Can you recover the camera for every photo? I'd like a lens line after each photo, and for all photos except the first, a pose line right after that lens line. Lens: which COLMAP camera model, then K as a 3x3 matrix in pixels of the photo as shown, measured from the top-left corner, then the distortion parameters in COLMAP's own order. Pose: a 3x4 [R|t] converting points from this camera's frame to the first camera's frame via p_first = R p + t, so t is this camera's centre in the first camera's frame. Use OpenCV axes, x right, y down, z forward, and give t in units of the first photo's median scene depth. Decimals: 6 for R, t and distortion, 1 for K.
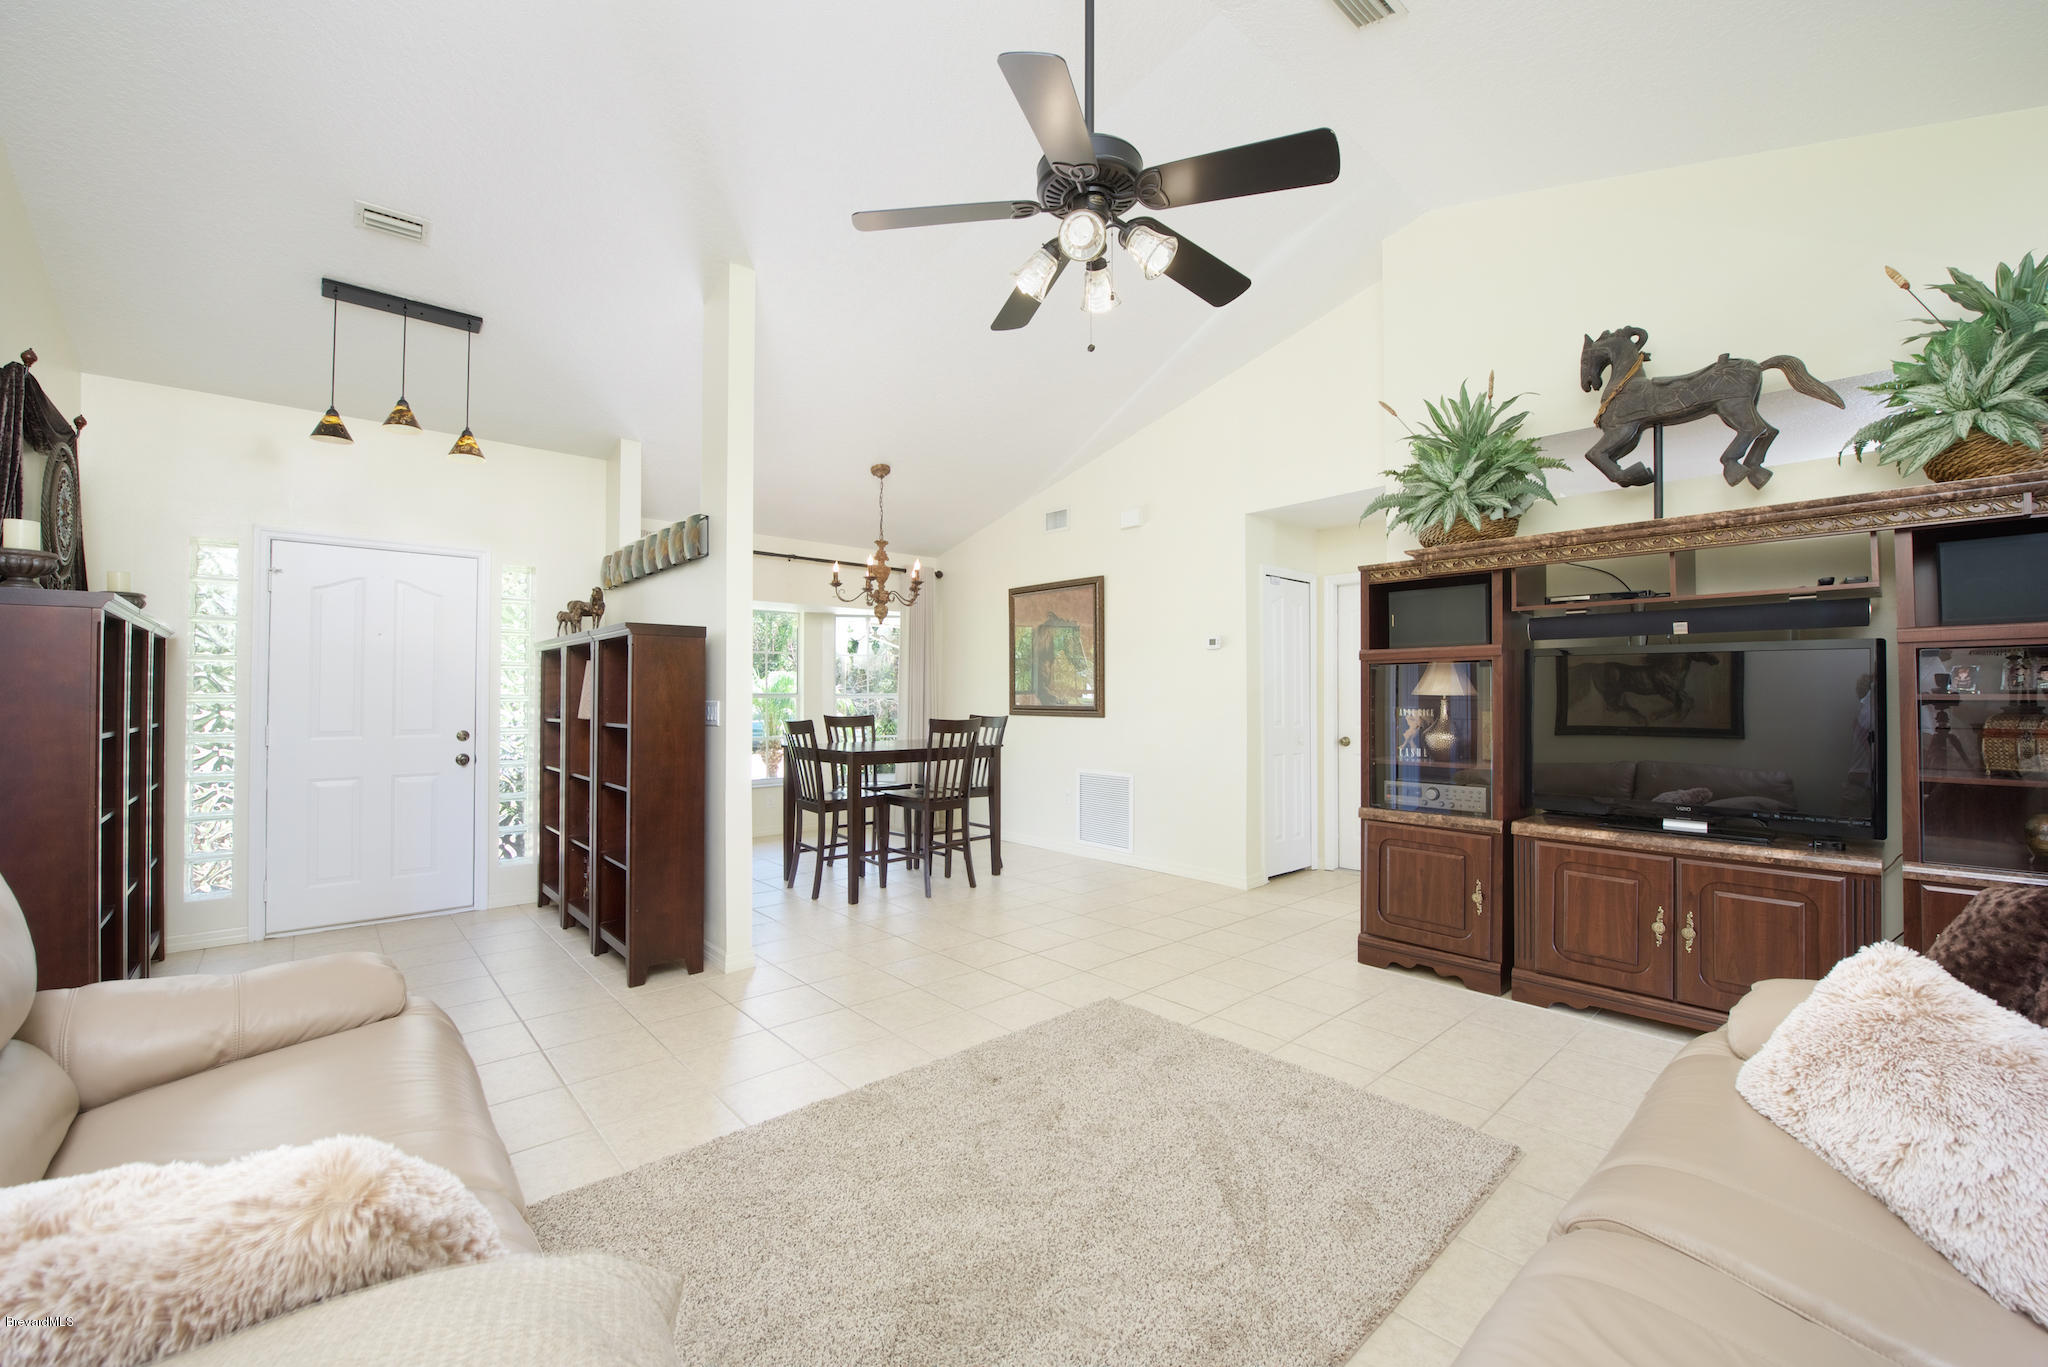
lens RADIAL K [[813.5, 0, 1017.9], [0, 813.5, 678.5], [0, 0, 1]] dist [-0.012191, -0.004073]
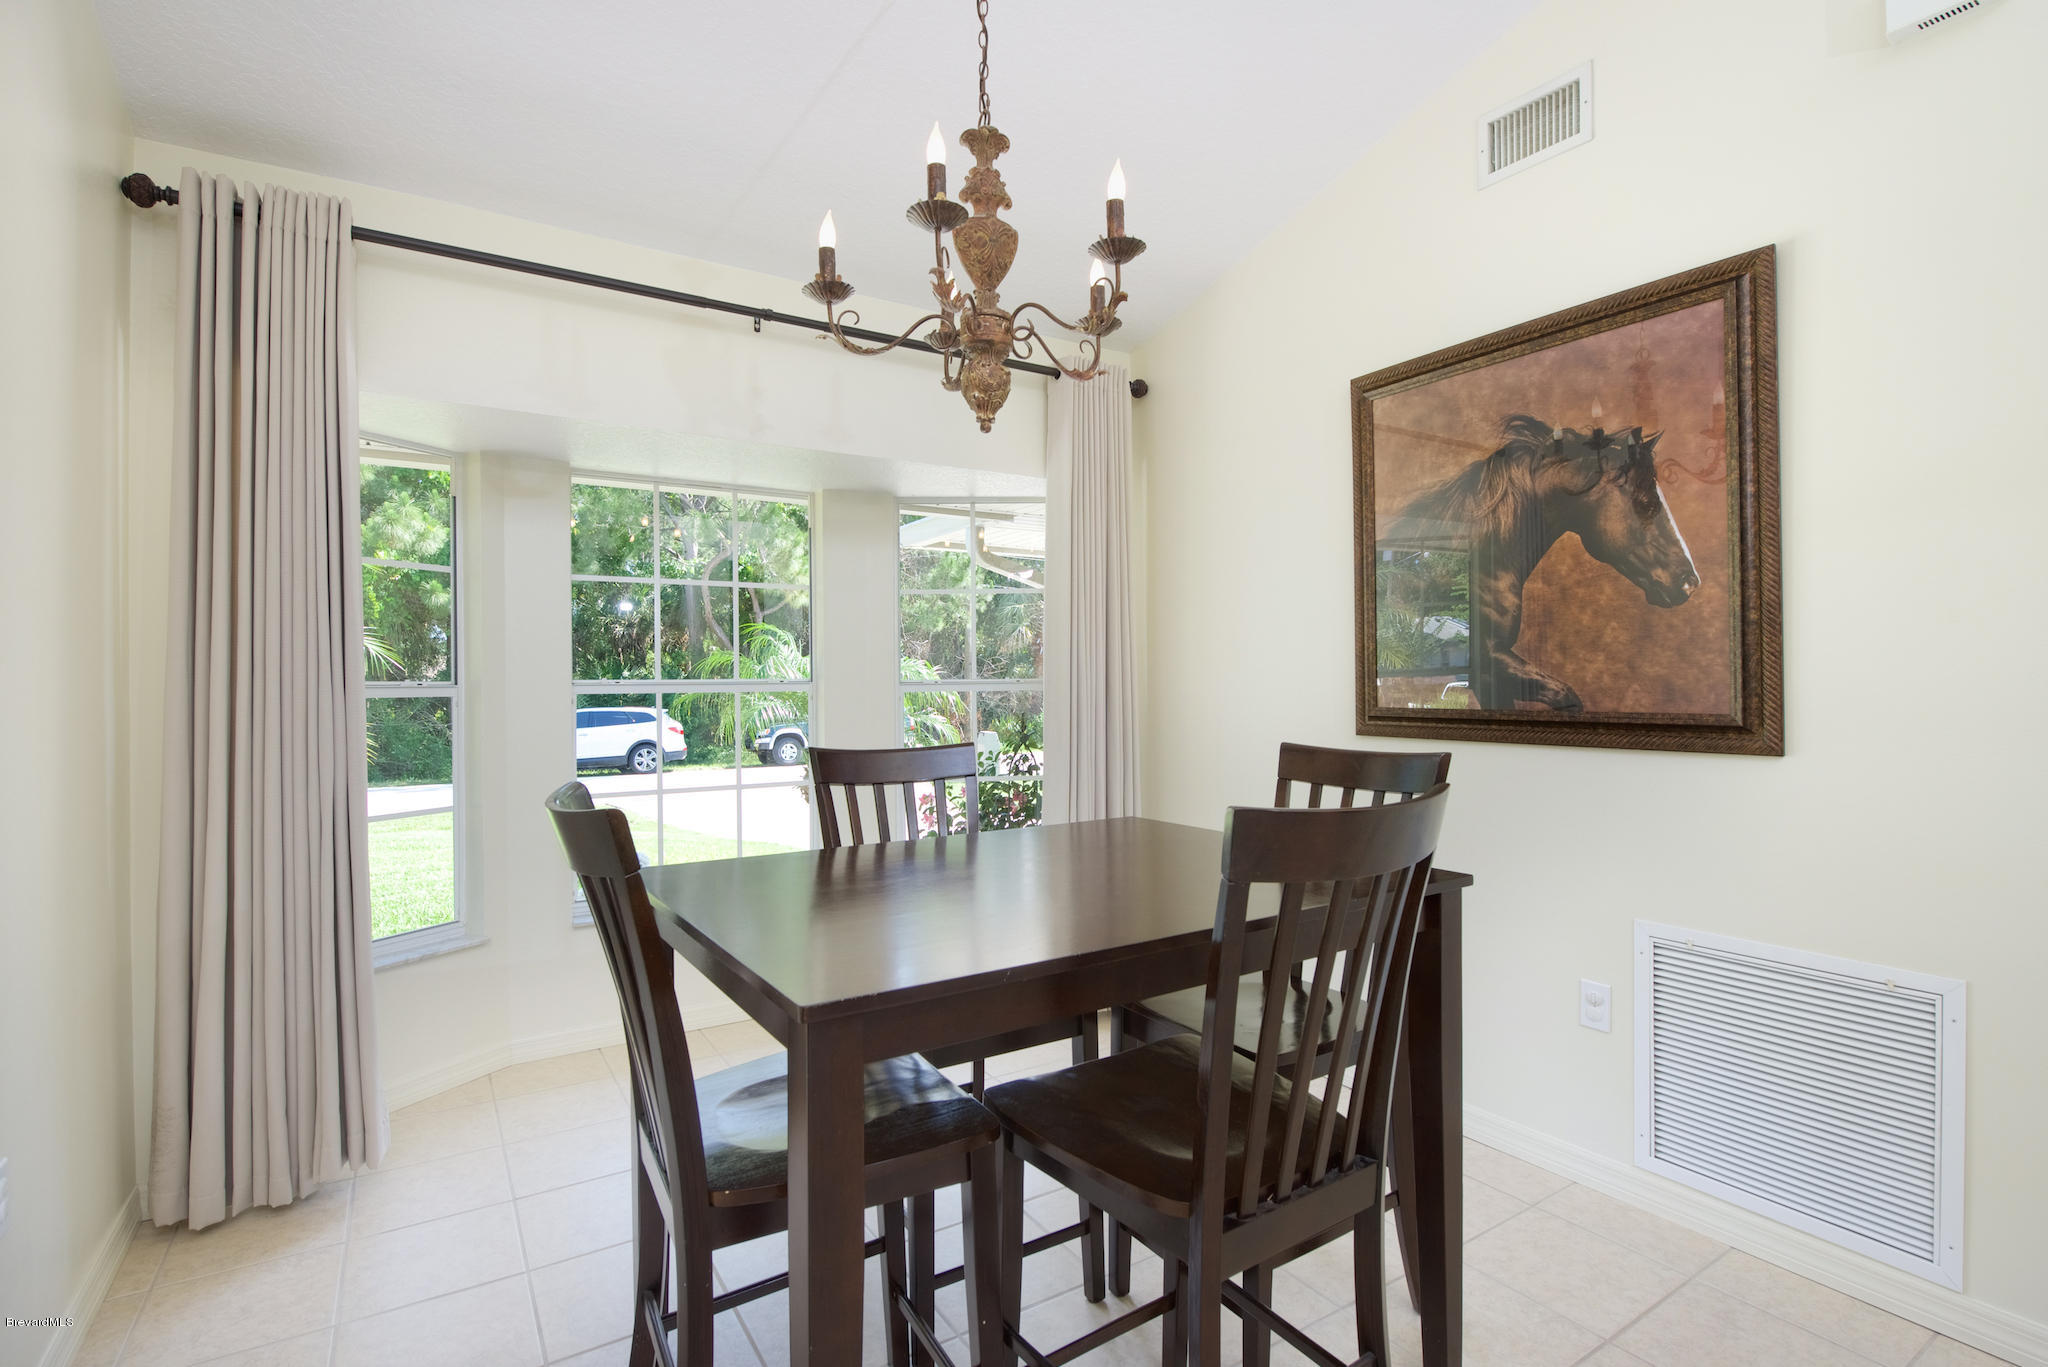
lens RADIAL K [[968.9, 0, 1028.7], [0, 968.9, 682.6], [0, 0, 1]] dist [-0.012694, 0.000049]
pose [[0.987736, -0.008084, -0.155923, -0.102546], [0.012197, 0.999602, 0.025438, 0.011806], [0.155655, -0.027028, 0.987442, 0.665158]]
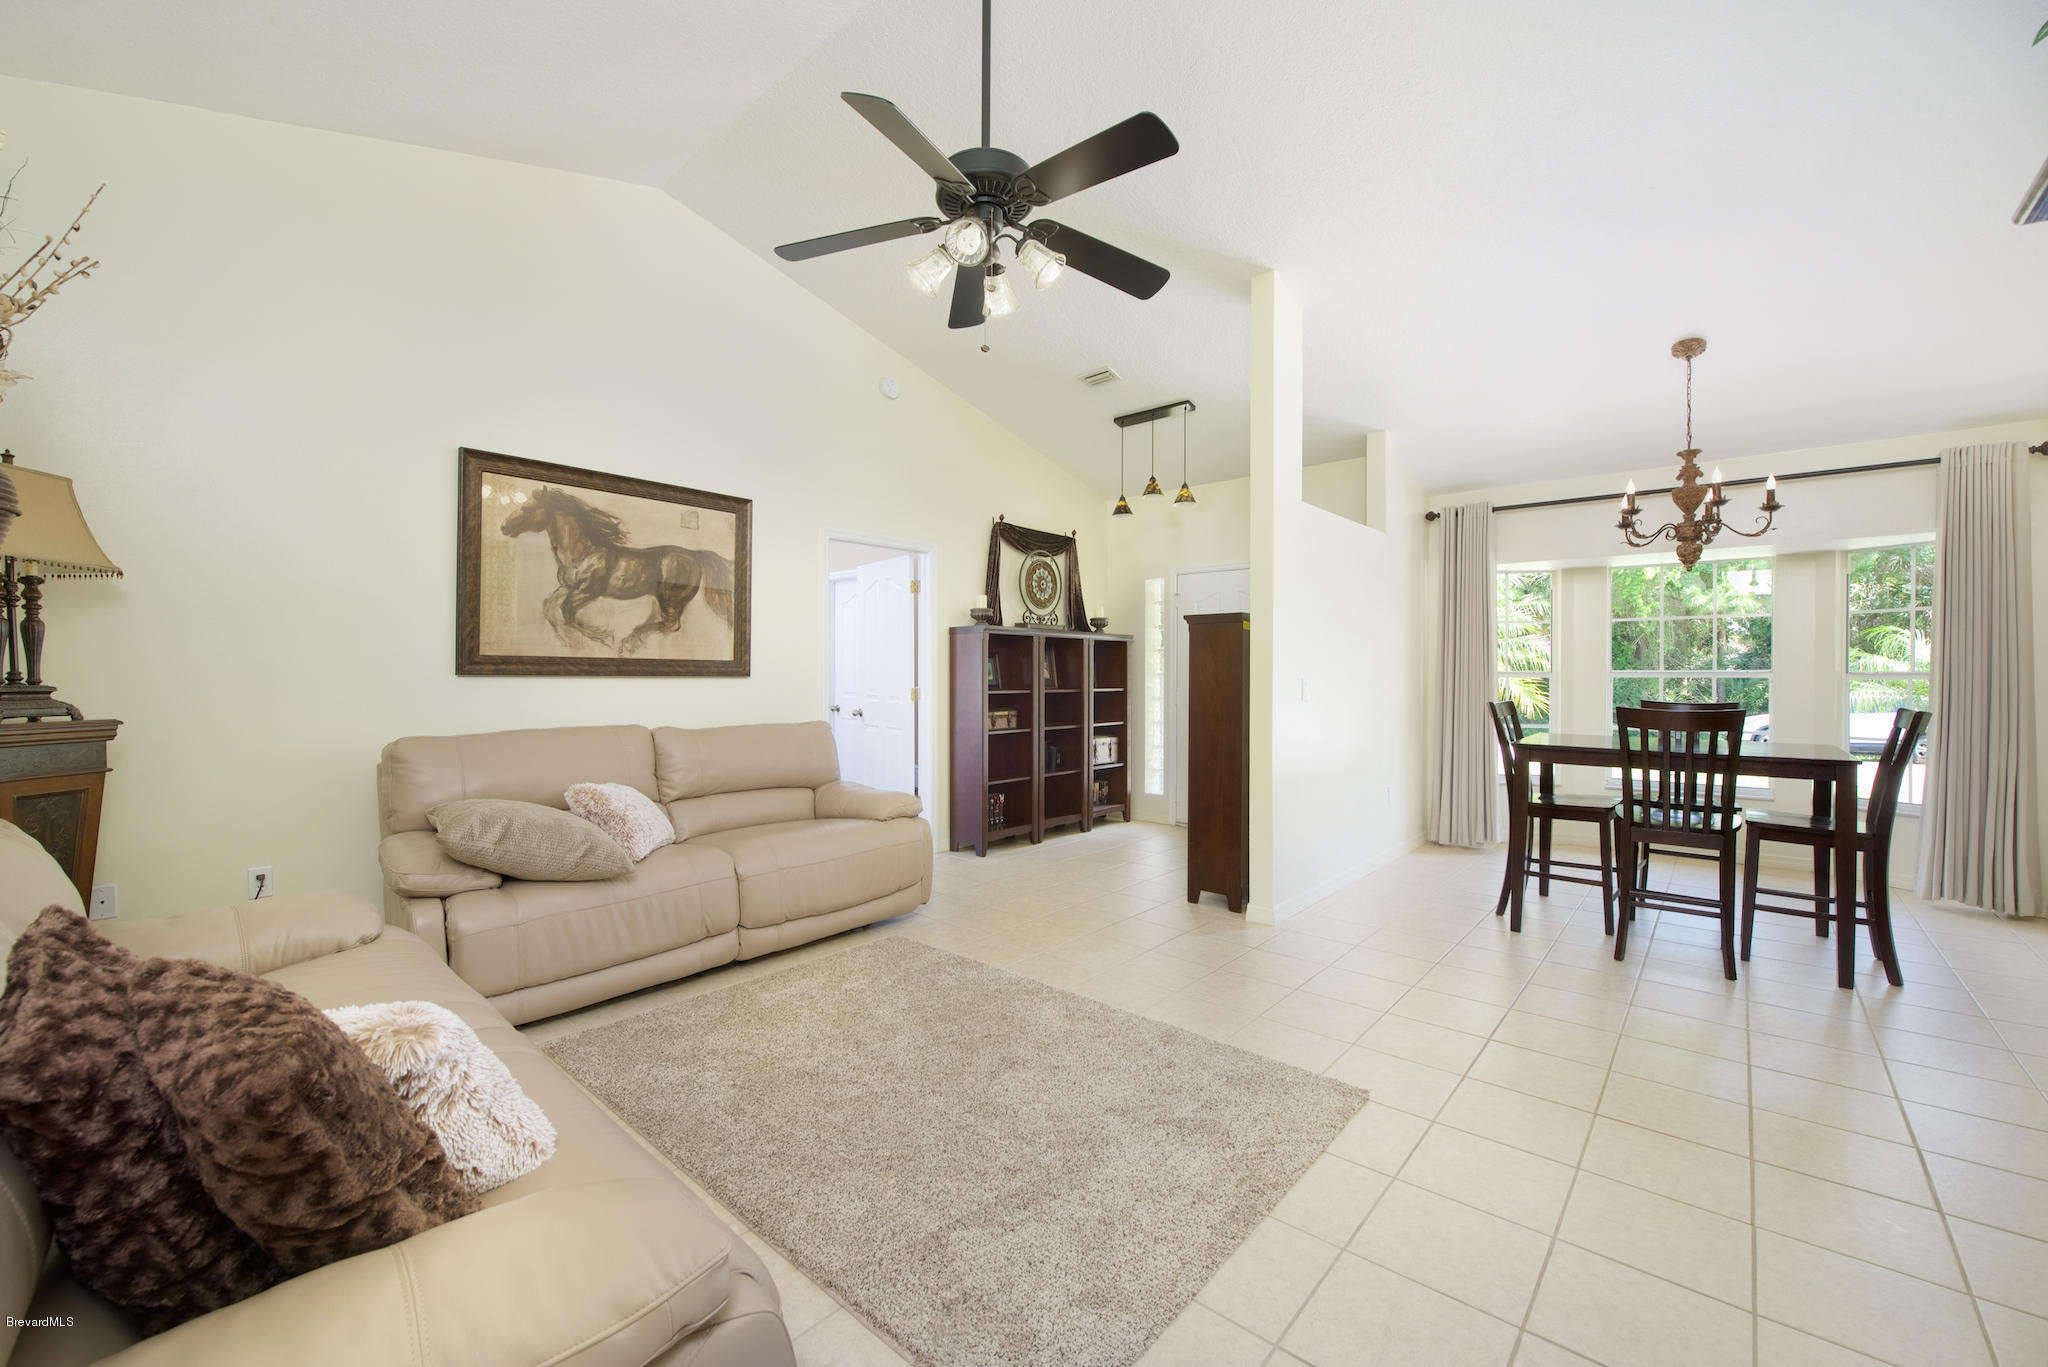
lens RADIAL K [[813.5, 0, 1017.9], [0, 813.5, 678.5], [0, 0, 1]] dist [-0.012191, -0.004073]
pose [[0.130637, 0.006431, -0.991409, 0.437189], [0.023164, 0.999686, 0.009537, 0.005418], [0.991160, -0.024210, 0.130447, 0.335948]]
